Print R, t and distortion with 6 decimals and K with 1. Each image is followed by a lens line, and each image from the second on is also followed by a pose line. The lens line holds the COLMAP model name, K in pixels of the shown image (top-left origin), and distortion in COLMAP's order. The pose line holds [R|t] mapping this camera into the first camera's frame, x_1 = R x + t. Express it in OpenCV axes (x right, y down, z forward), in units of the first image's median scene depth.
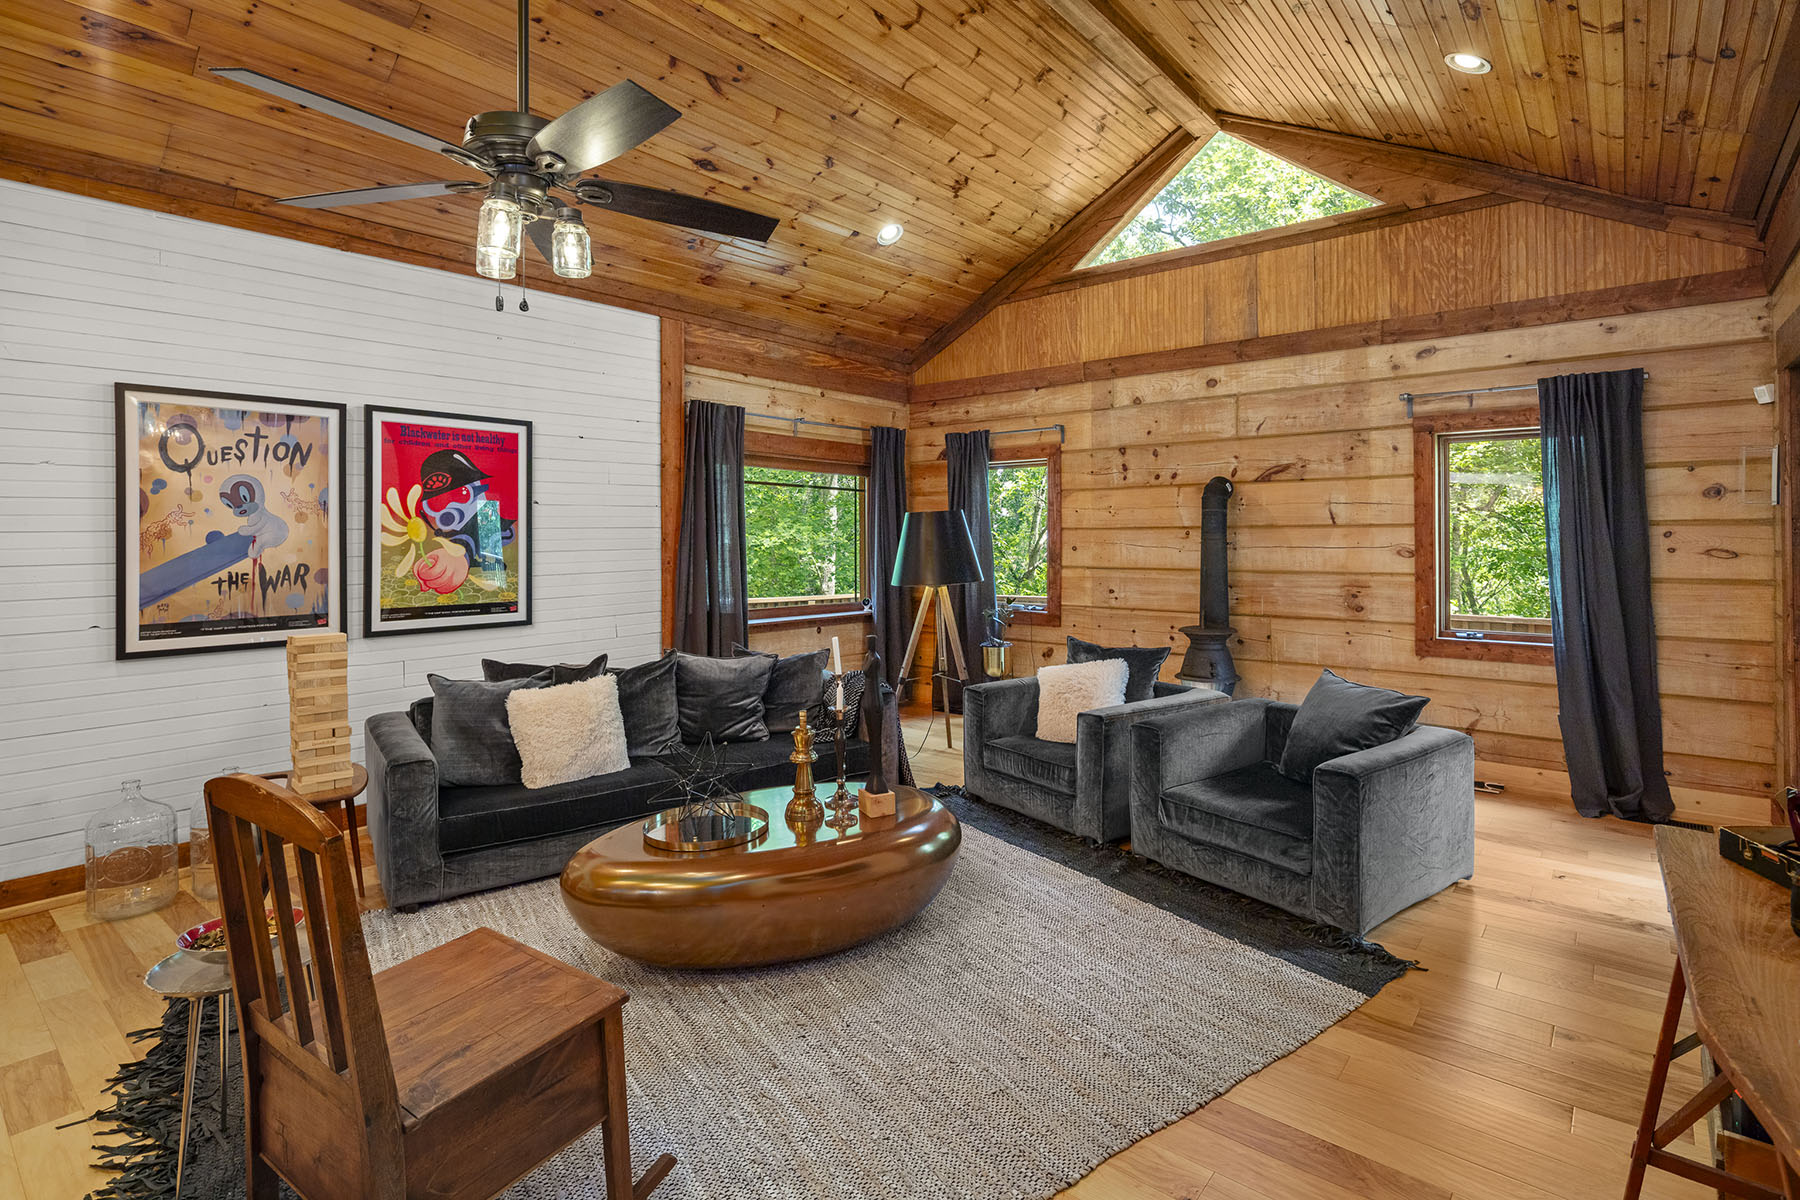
lens RADIAL K [[876.9, 0, 912.5], [0, 876.9, 529.0], [0, 0, 1]] dist [0.005877, -0.005722]
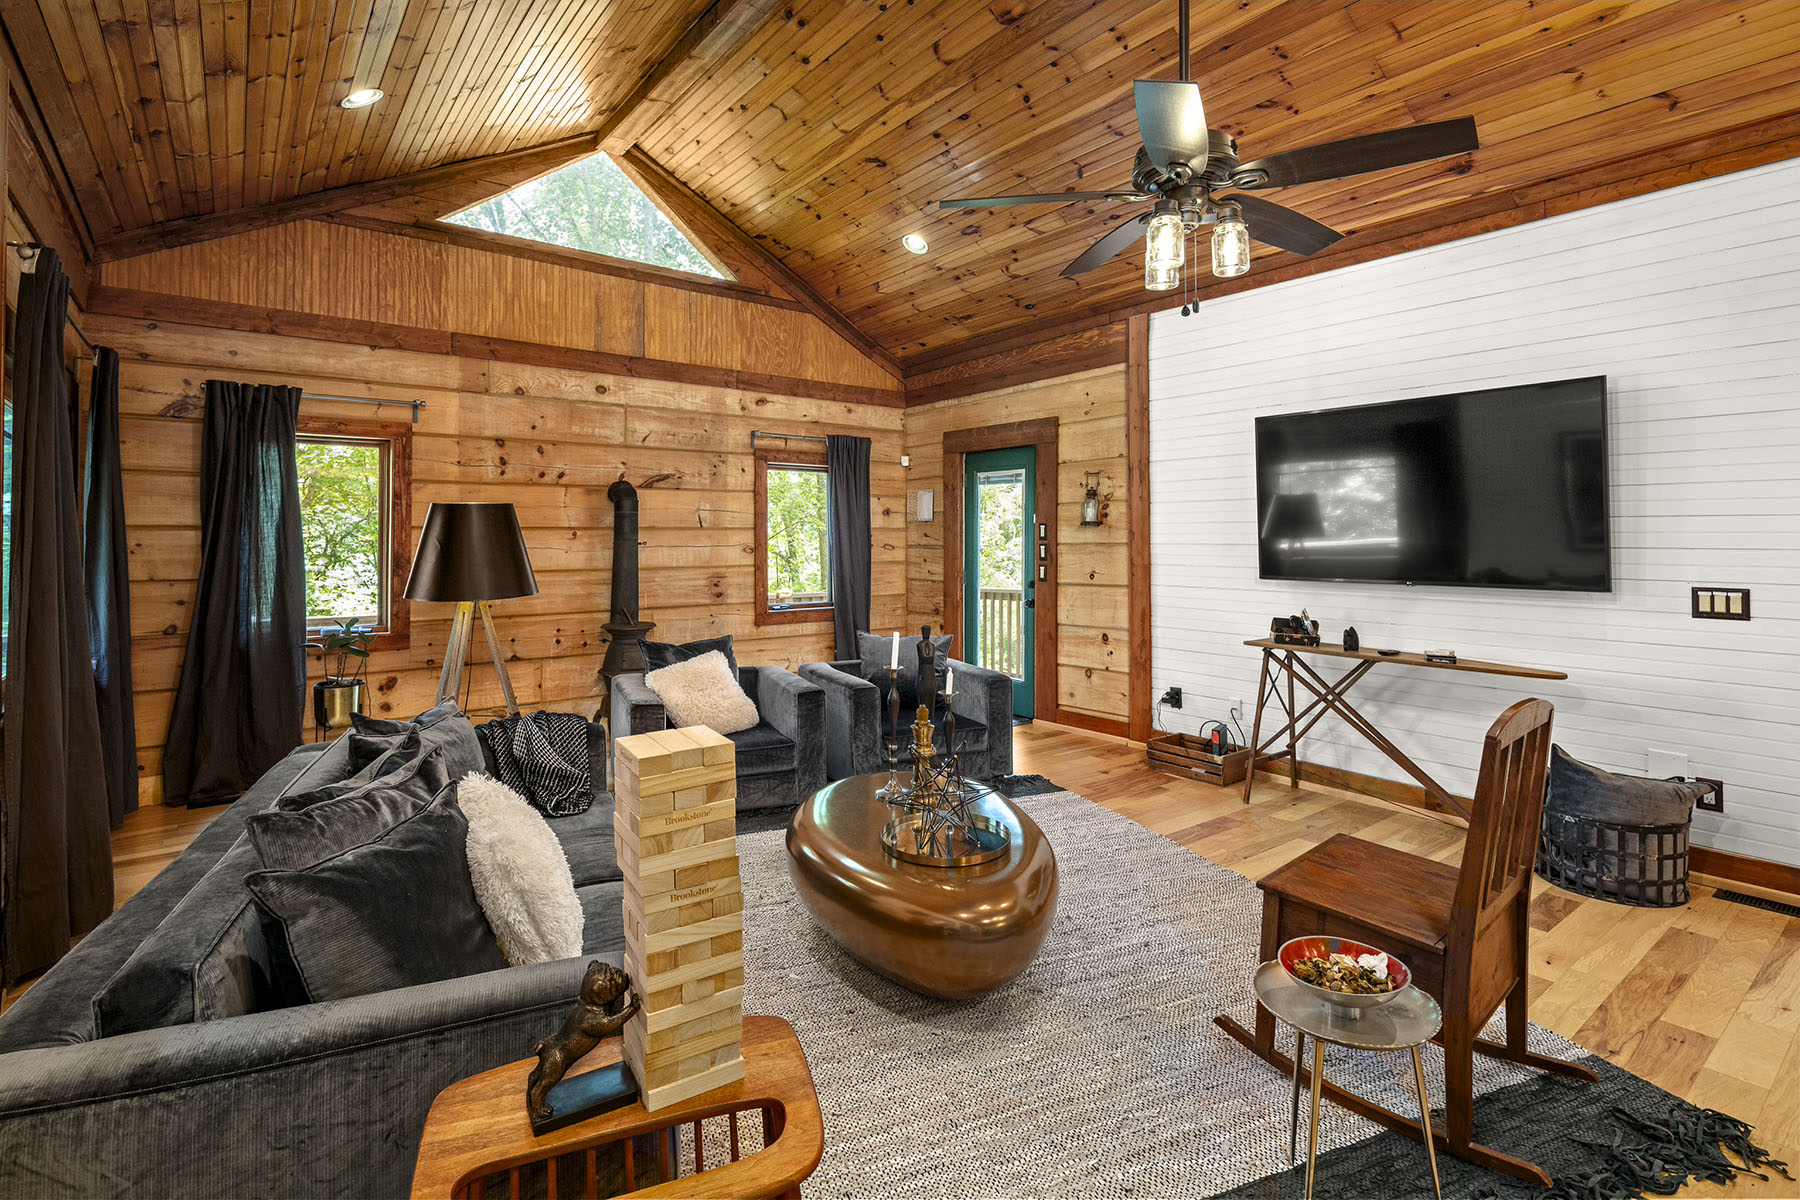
lens RADIAL K [[876.9, 0, 907.6], [0, 876.9, 523.7], [0, 0, 1]] dist [0.005877, -0.005722]
pose [[0.218556, 0.019158, 0.975636, -0.674972], [-0.006707, 0.999813, -0.018131, 0.010166], [-0.975801, -0.002581, 0.218643, 0.478674]]
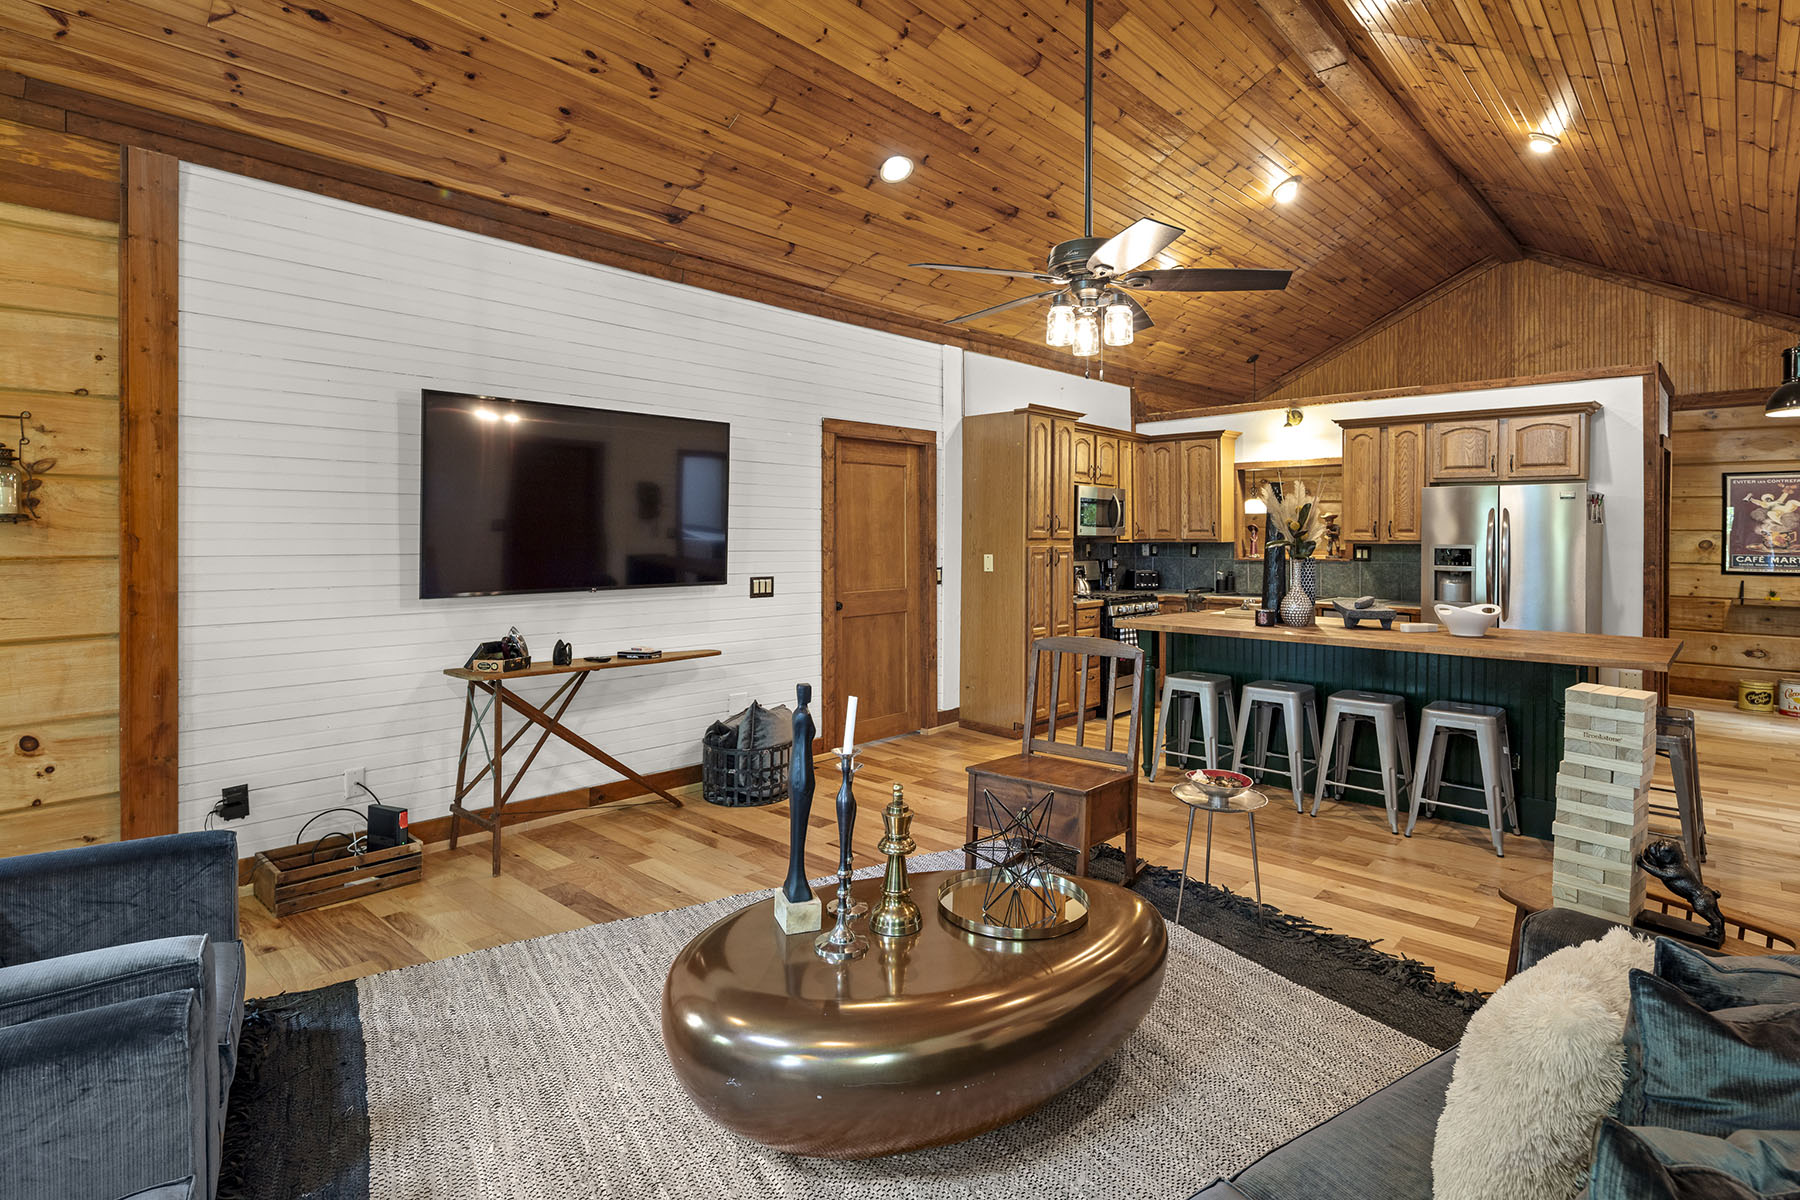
lens RADIAL K [[876.9, 0, 926.9], [0, 876.9, 537.1], [0, 0, 1]] dist [0.005877, -0.005722]
pose [[-0.998683, 0.000203, 0.051309, -0.118728], [-0.000048, 0.999988, -0.004894, 0.002018], [-0.051309, -0.004890, -0.998671, 1.030579]]
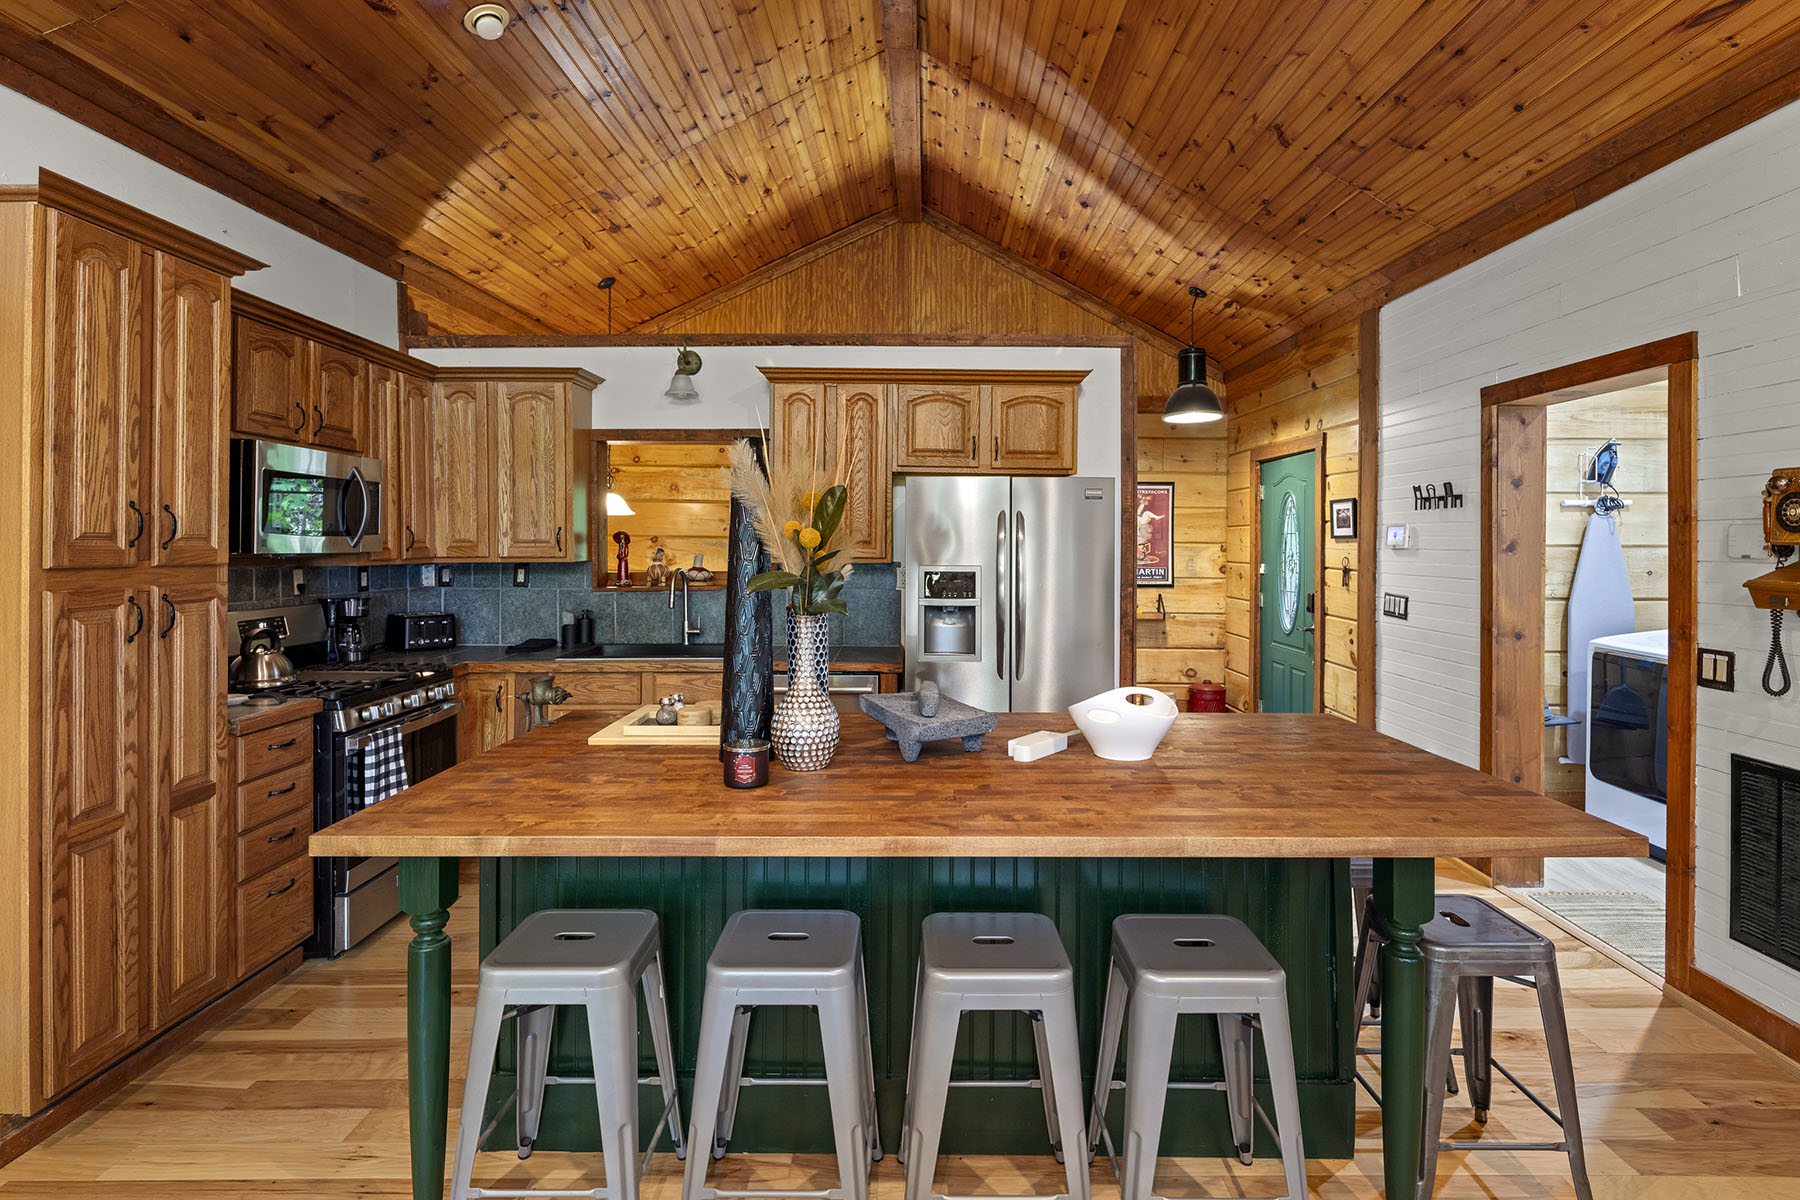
lens RADIAL K [[876.9, 0, 916.3], [0, 876.9, 547.2], [0, 0, 1]] dist [0.005877, -0.005722]
pose [[-0.768207, 0.005115, -0.640181, -0.248155], [0.005225, 0.999985, 0.001719, -0.011112], [0.640180, -0.002025, -0.768222, 0.399080]]
